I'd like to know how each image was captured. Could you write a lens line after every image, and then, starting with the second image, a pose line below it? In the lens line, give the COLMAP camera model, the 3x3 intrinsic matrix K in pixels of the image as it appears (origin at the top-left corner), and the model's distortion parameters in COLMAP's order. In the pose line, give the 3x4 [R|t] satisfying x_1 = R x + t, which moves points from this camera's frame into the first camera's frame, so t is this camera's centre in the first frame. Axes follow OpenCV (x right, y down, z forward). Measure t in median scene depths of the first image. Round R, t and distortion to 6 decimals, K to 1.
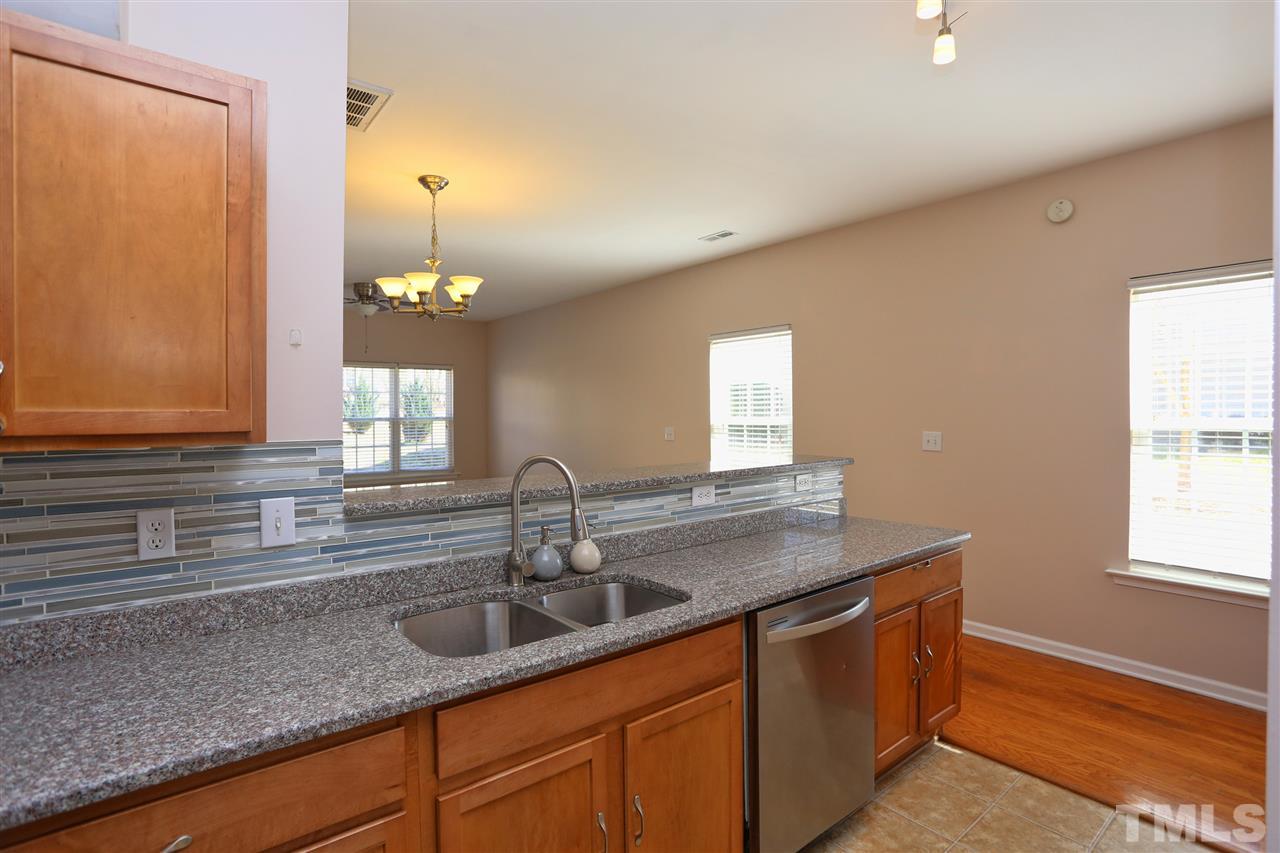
lens RADIAL K [[622.7, 0, 641.3], [0, 622.7, 418.5], [0, 0, 1]] dist [-0.071917, 0.030239]
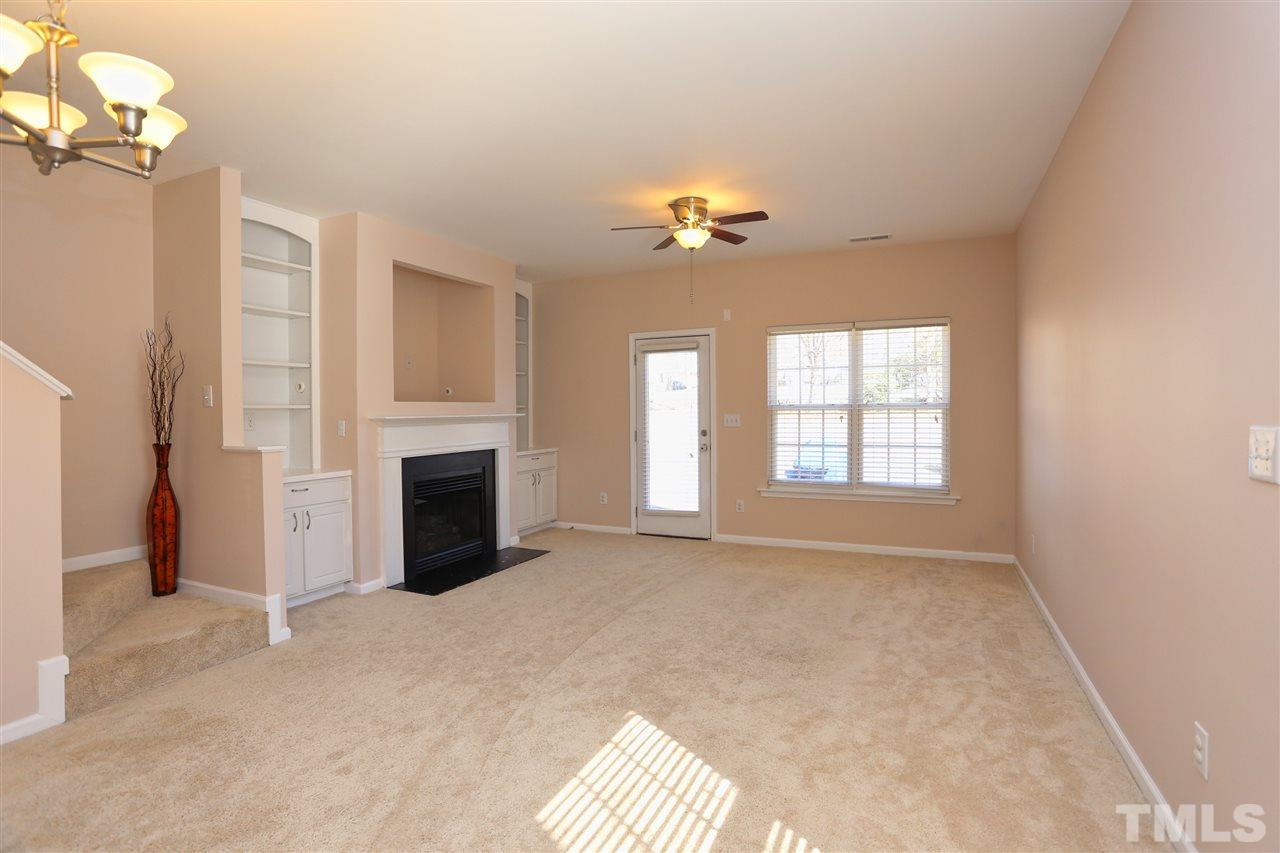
lens RADIAL K [[622.7, 0, 641.3], [0, 622.7, 418.5], [0, 0, 1]] dist [-0.071917, 0.030239]
pose [[0.441107, 0.013743, -0.897349, 0.529944], [-0.005428, 0.999905, 0.012646, 0.037797], [0.897438, -0.000708, 0.441140, 2.672254]]
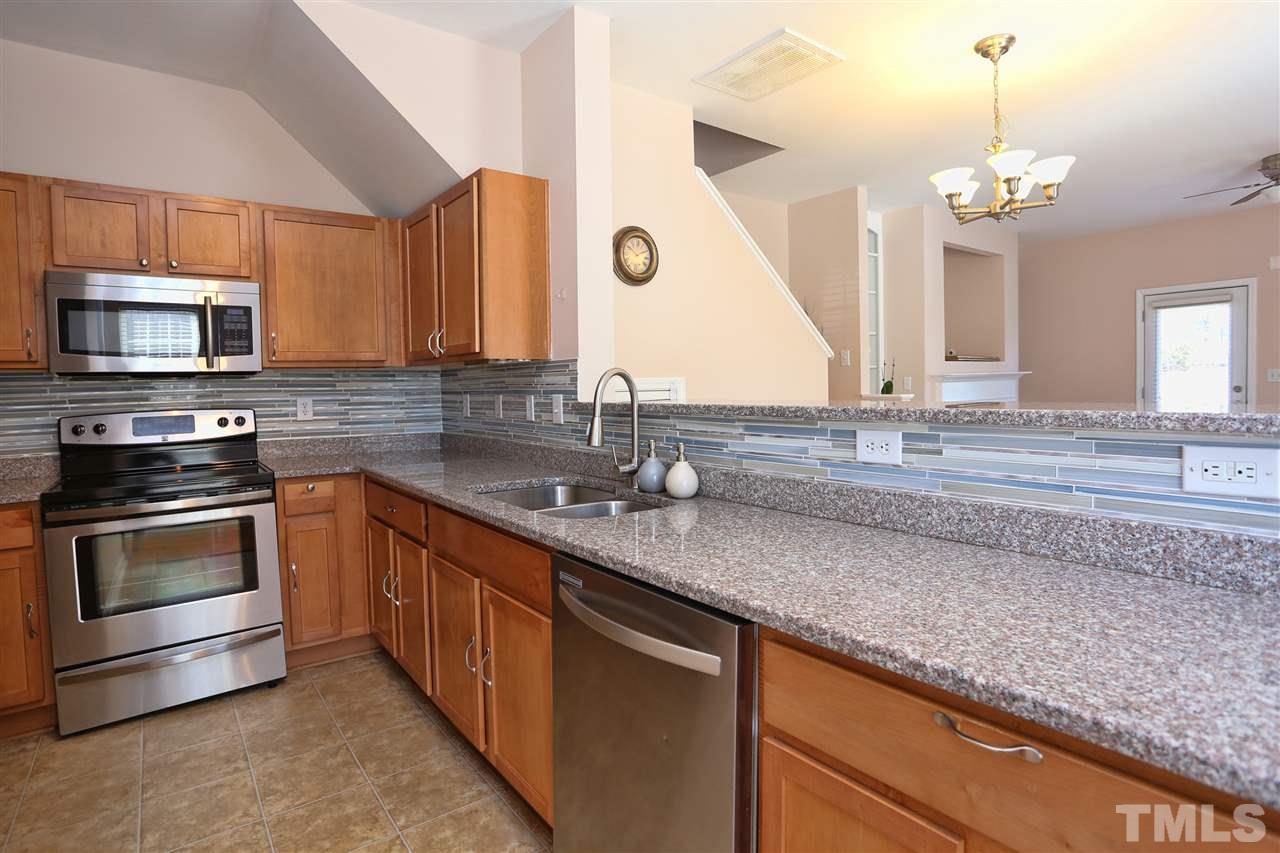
lens RADIAL K [[657.5, 0, 629.4], [0, 657.5, 410.6], [0, 0, 1]] dist [-0.068556, 0.030468]
pose [[-0.042223, 0.047254, -0.997990, 1.154448], [0.009846, 0.998852, 0.046878, 0.091577], [0.999060, -0.007847, -0.042640, 1.249825]]
